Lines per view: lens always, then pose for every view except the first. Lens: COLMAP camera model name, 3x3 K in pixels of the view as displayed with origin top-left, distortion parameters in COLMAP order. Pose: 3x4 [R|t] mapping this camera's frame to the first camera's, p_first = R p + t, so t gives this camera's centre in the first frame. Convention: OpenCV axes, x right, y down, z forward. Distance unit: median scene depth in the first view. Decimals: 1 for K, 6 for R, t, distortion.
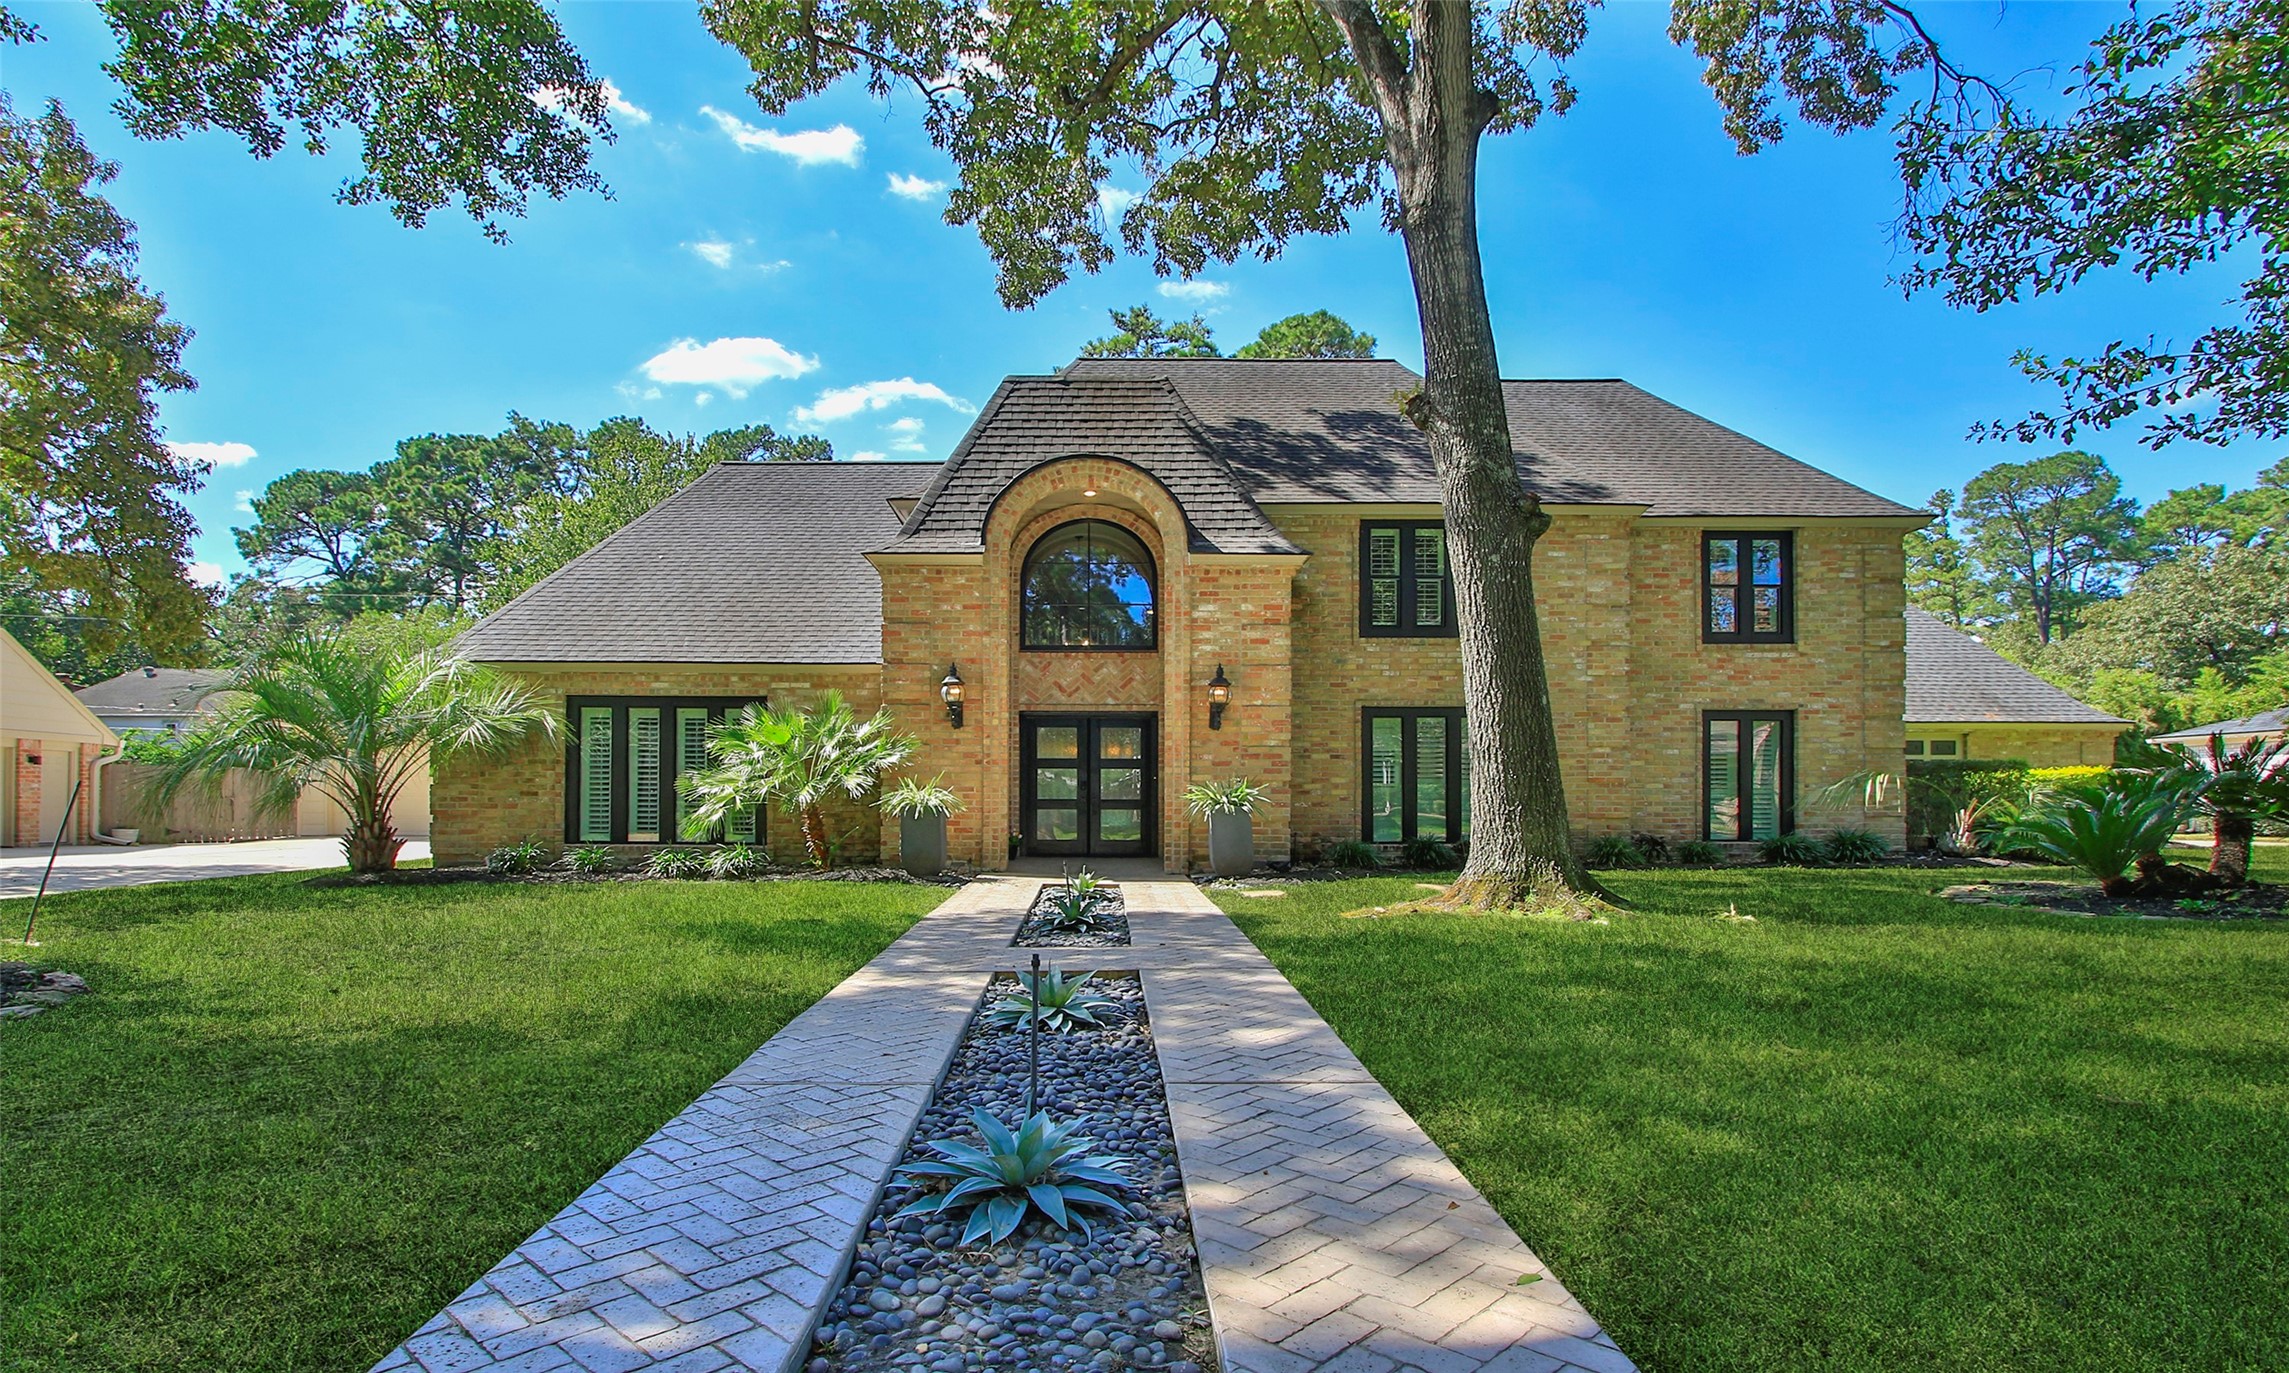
lens RADIAL K [[1099.5, 0, 1124.1], [0, 1099.5, 695.3], [0, 0, 1]] dist [-0.022427, 0.001231]
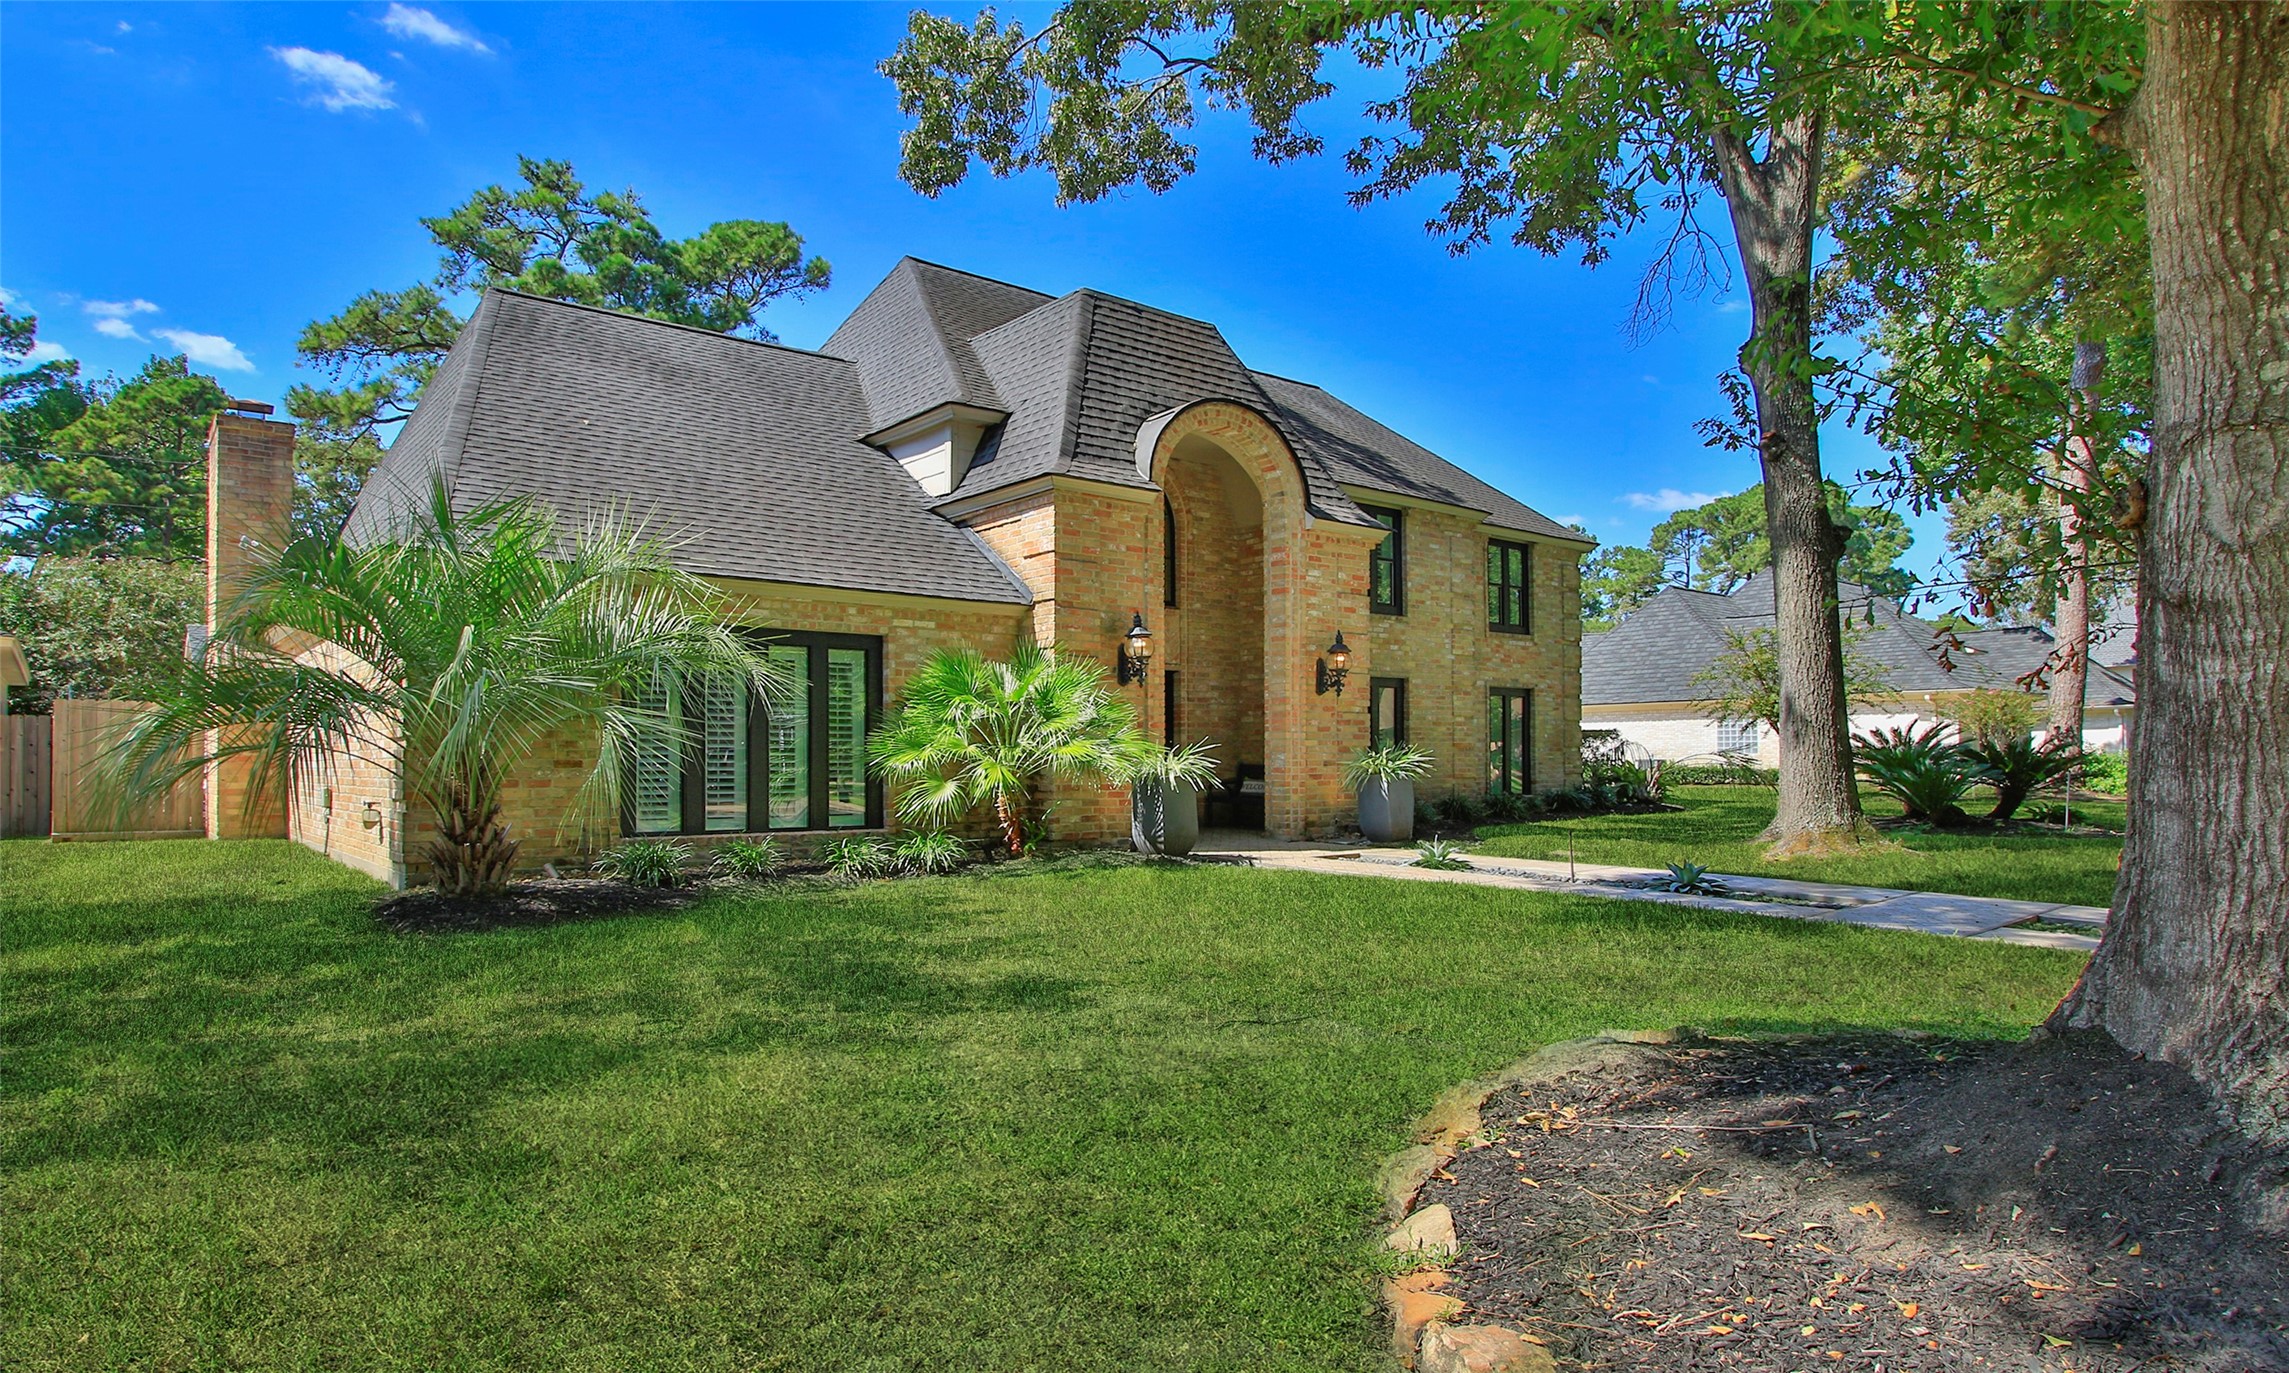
lens RADIAL K [[1149.3, 0, 1143.2], [0, 1149.3, 641.4], [0, 0, 1]] dist [-0.020069, -0.000109]
pose [[0.819314, 0.054250, 0.570773, -0.643000], [-0.052482, 0.998430, -0.019562, 0.011131], [-0.570938, -0.013928, 0.820875, 0.230150]]
